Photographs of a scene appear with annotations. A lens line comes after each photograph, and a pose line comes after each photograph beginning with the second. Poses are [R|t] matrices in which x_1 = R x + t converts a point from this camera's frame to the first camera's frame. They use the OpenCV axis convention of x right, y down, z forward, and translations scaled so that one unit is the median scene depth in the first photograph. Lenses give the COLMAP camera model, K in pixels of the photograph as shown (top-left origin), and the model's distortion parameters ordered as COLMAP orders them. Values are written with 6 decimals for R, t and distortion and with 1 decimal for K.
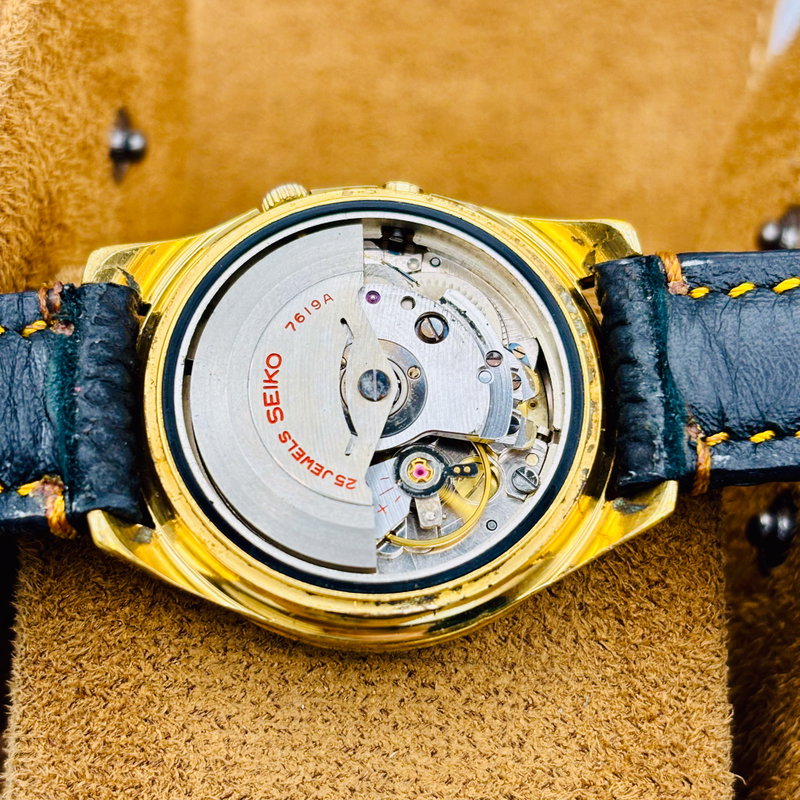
lens RADIAL K [[1631.8, 0, 381.3], [0, 1631.8, 397.0], [0, 0, 1]] dist [-0.003549, -0.573161]
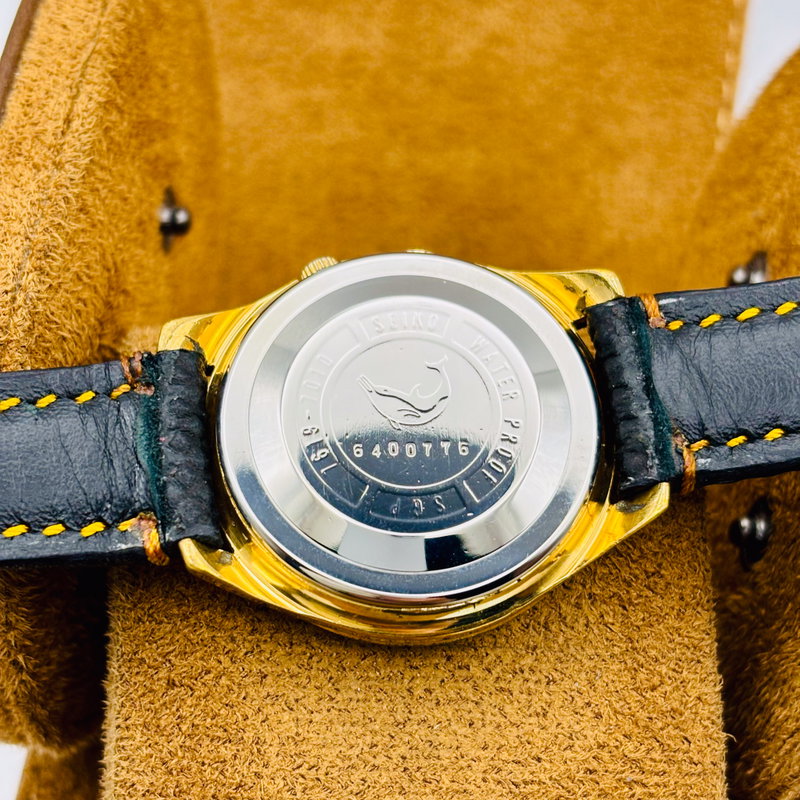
lens RADIAL K [[1574.7, 0, 400.0], [0, 1574.7, 400.0], [0, 0, 1]] dist [-0.059065, -0.120409]
pose [[0.999244, -0.036316, 0.013878, -0.026326], [0.036737, 0.998832, -0.031373, 0.017417], [-0.012722, 0.031859, 0.999411, -0.142258]]
